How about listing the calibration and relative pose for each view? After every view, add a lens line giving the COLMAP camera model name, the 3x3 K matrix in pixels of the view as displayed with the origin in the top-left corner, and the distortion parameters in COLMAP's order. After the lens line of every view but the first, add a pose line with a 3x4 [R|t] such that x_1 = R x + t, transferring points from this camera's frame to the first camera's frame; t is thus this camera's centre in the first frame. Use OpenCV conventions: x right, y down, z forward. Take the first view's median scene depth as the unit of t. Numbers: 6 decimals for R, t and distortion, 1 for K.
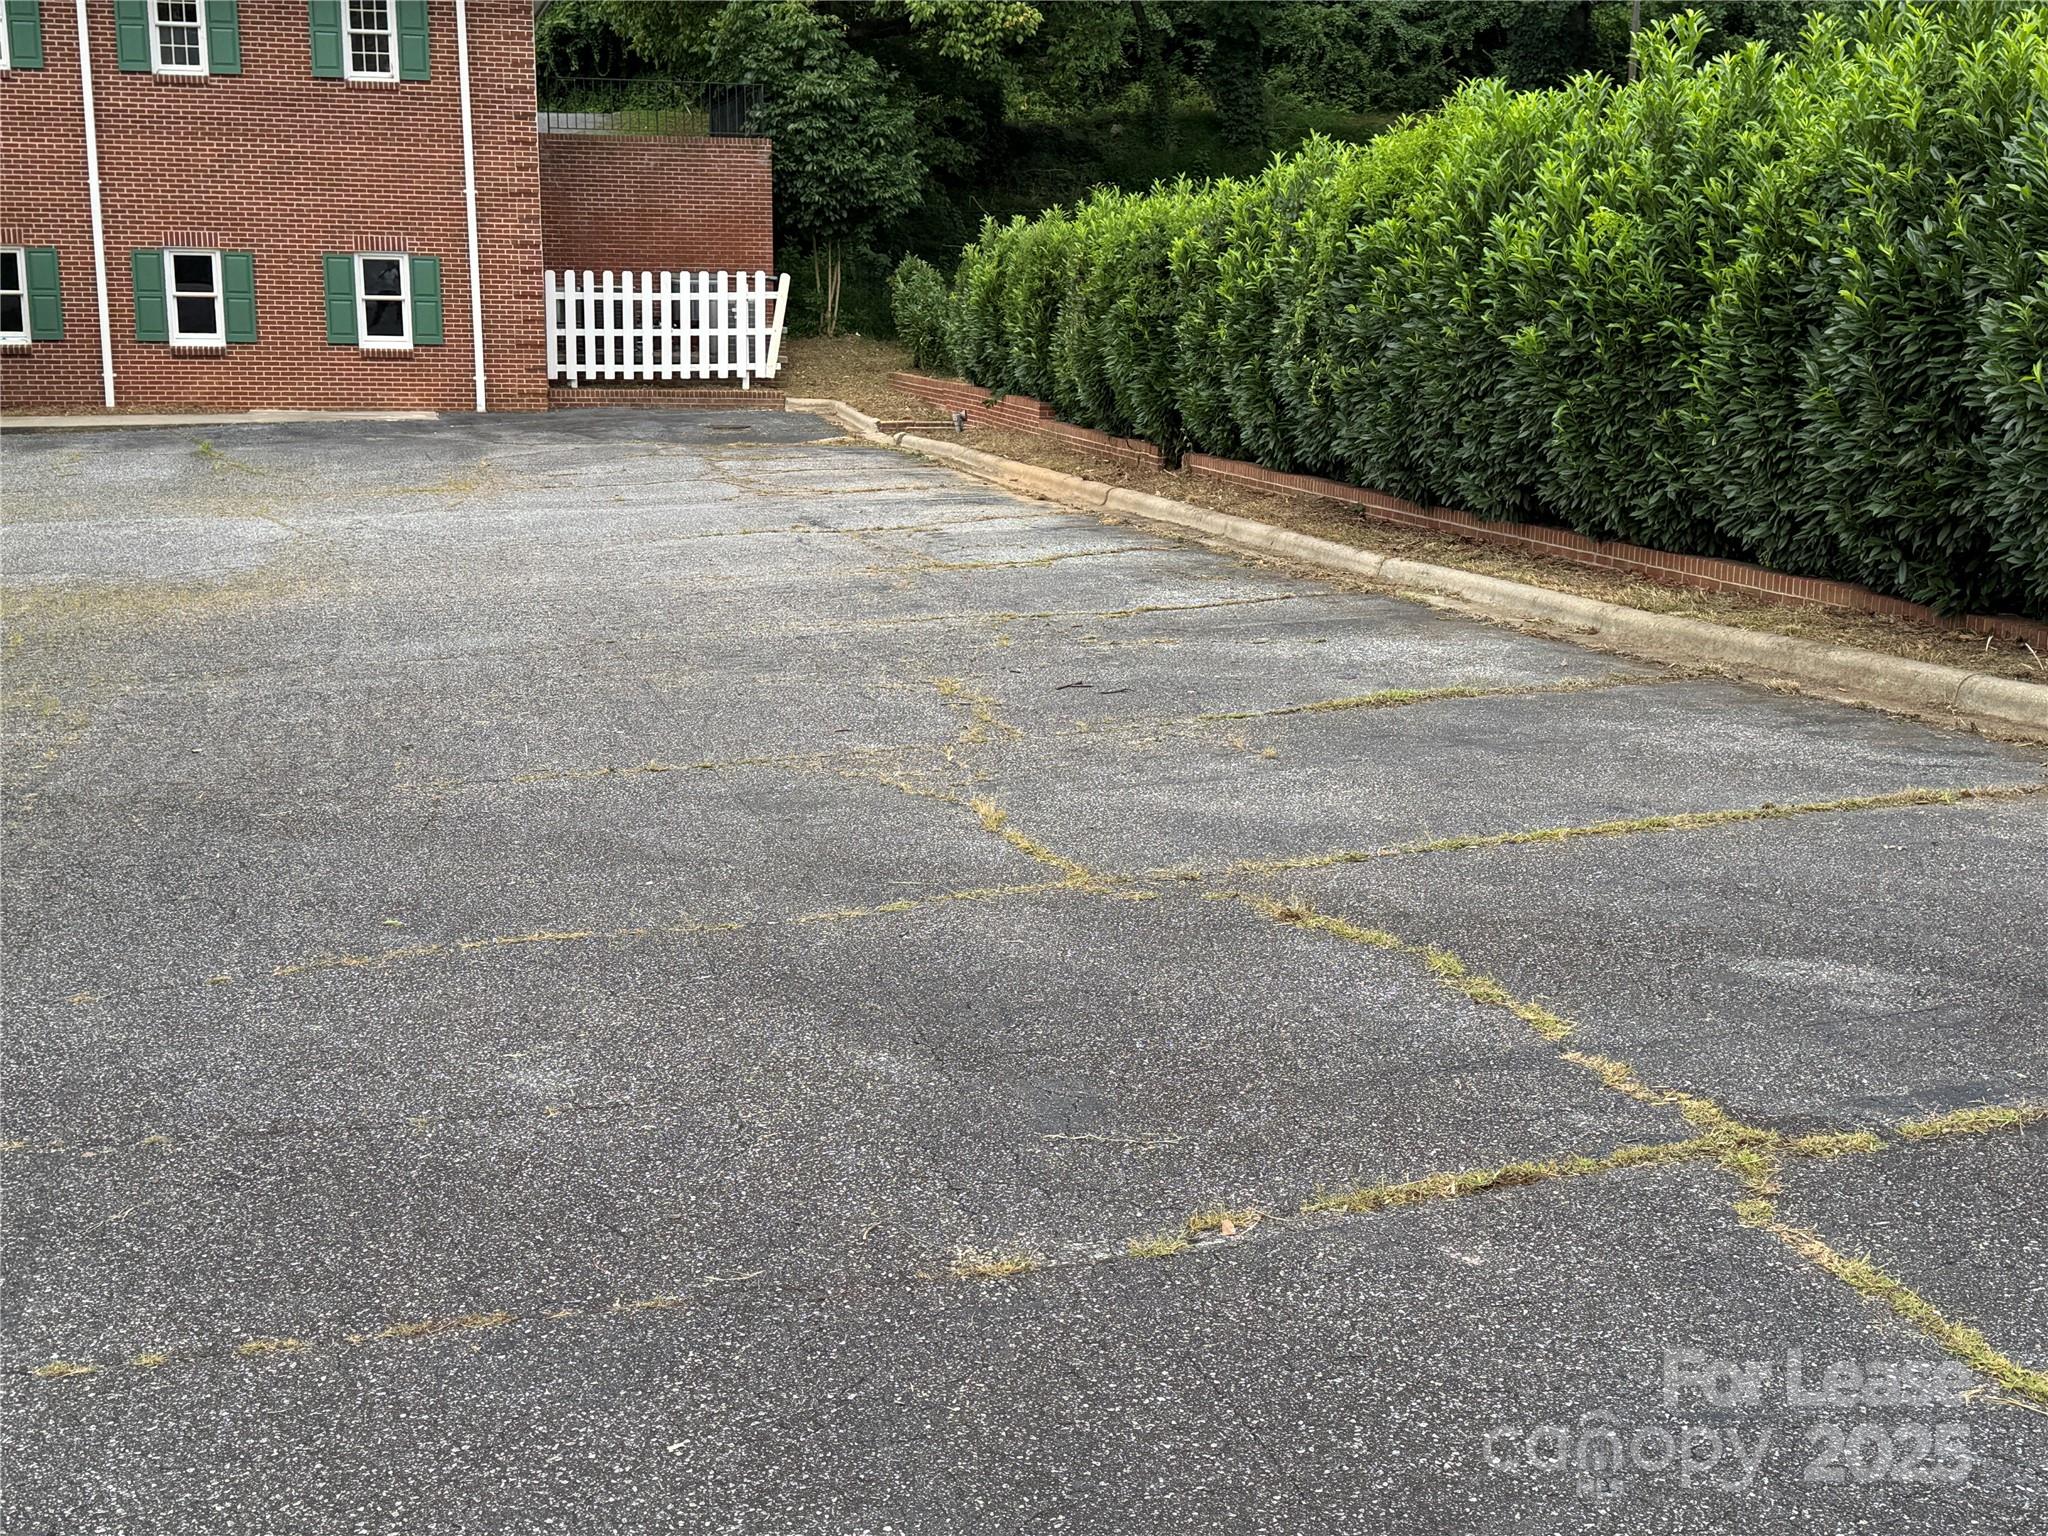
lens RADIAL K [[2418.5, 0, 1015.6], [0, 2418.5, 777.5], [0, 0, 1]] dist [0.141593, 0.000000]
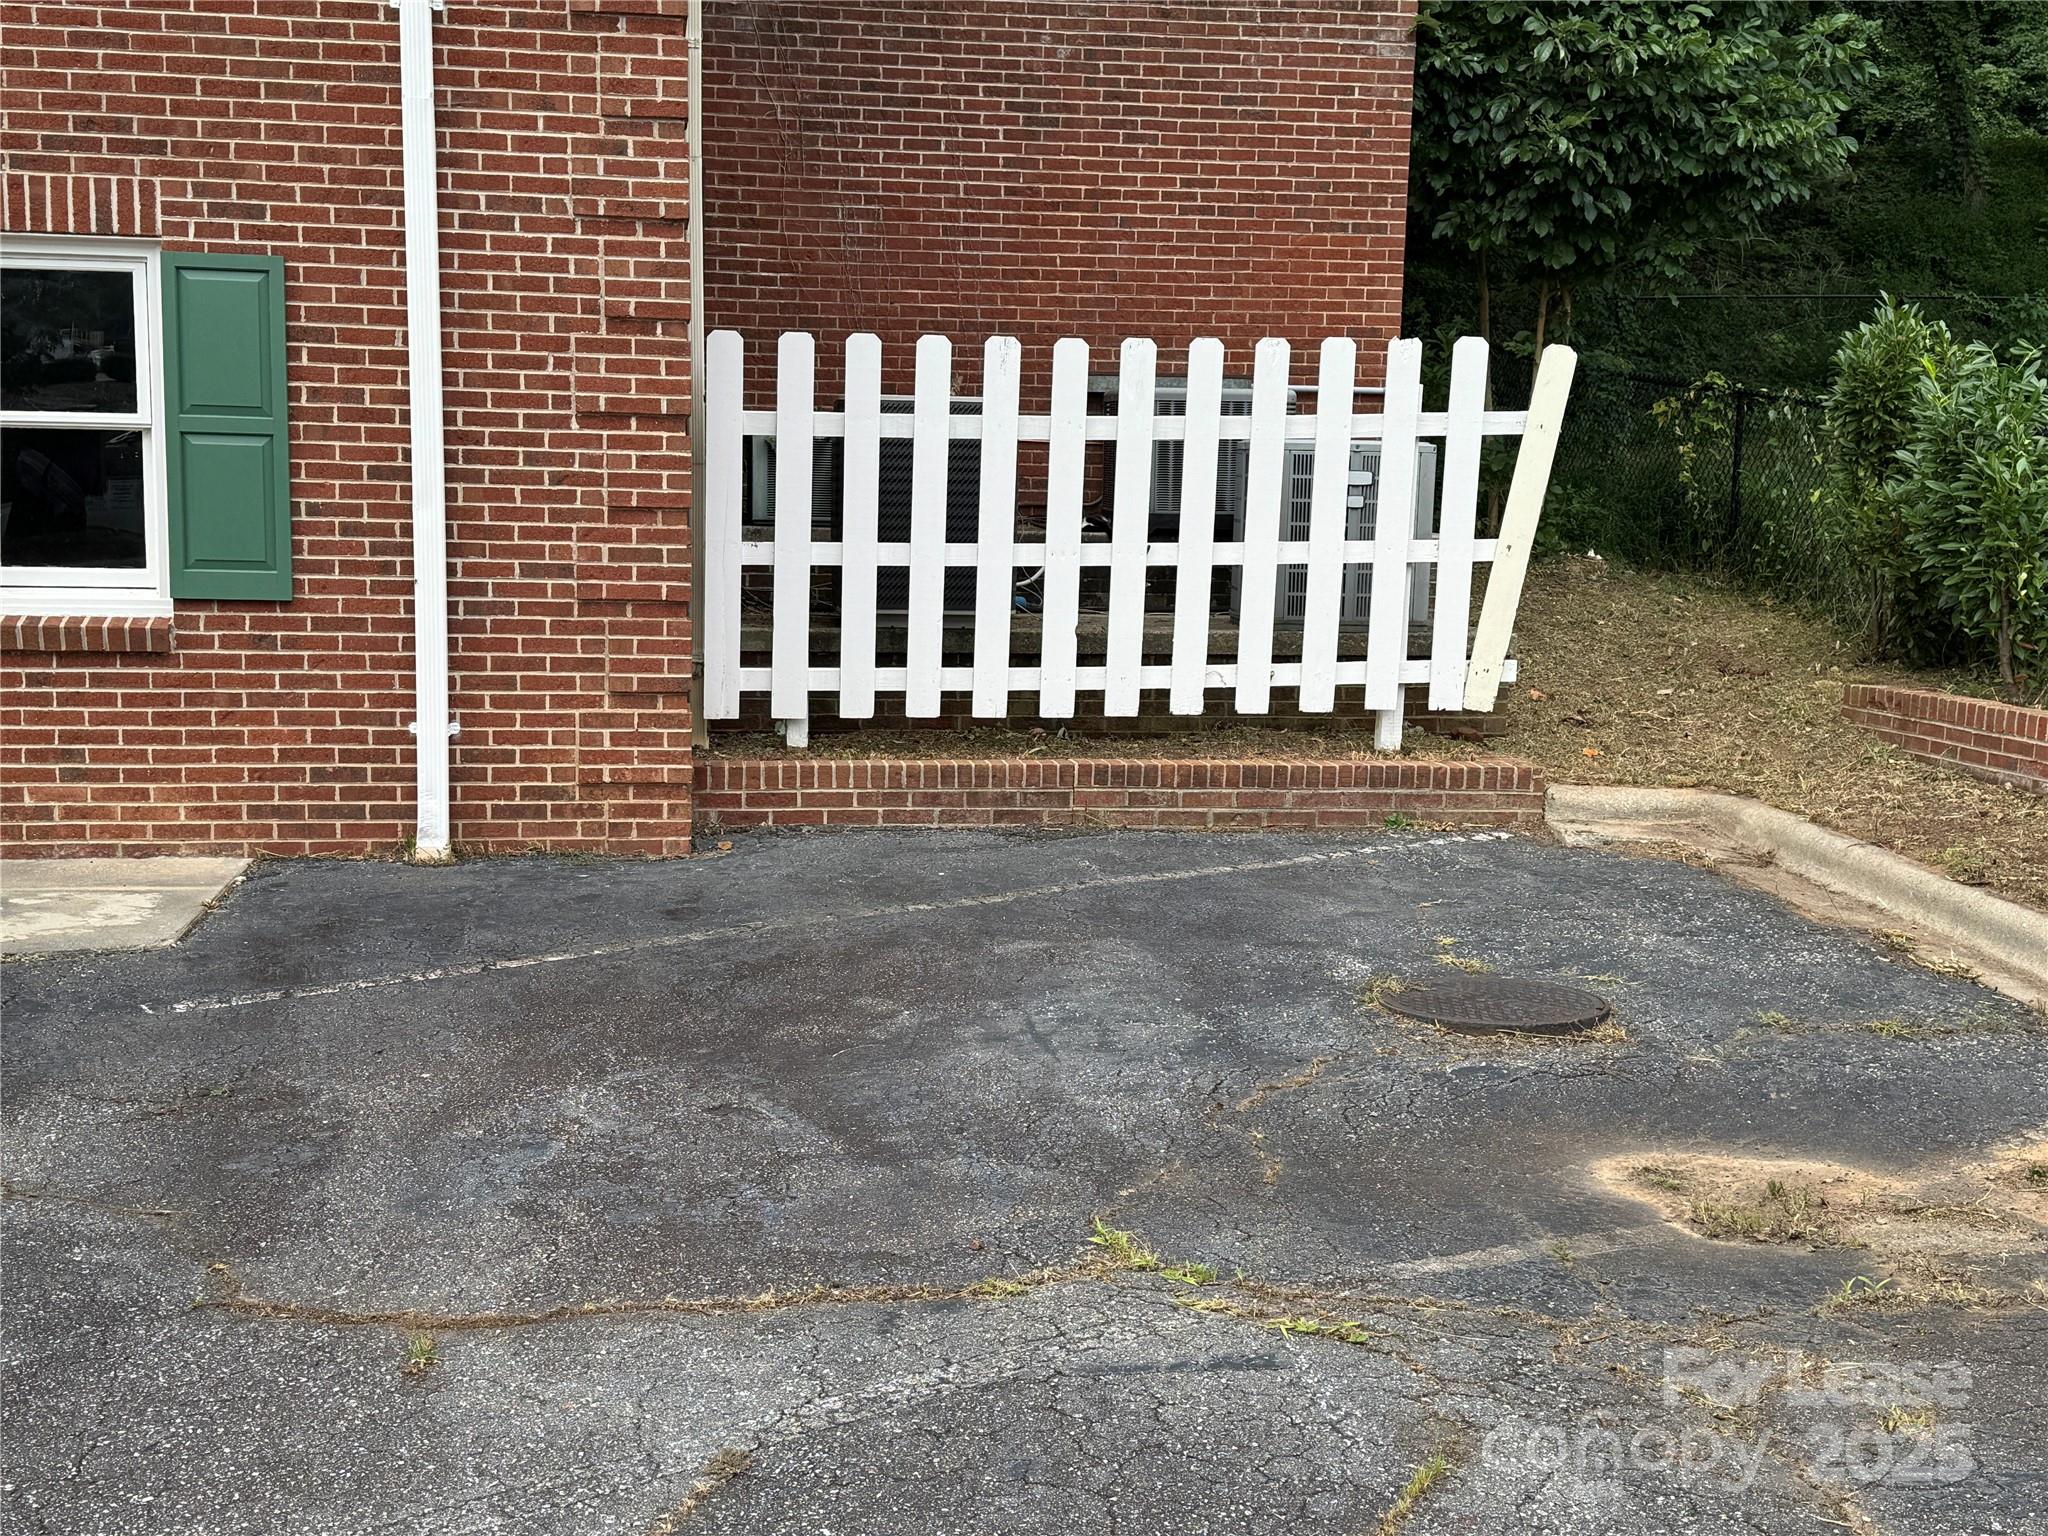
lens RADIAL K [[2418.5, 0, 1014.5], [0, 2418.5, 758.6], [0, 0, 1]] dist [0.141593, 0.000000]
pose [[0.994319, 0.017957, -0.104920, -0.196911], [-0.027478, 0.995561, -0.090023, -0.208129], [0.102837, 0.092394, 0.990398, 1.127976]]
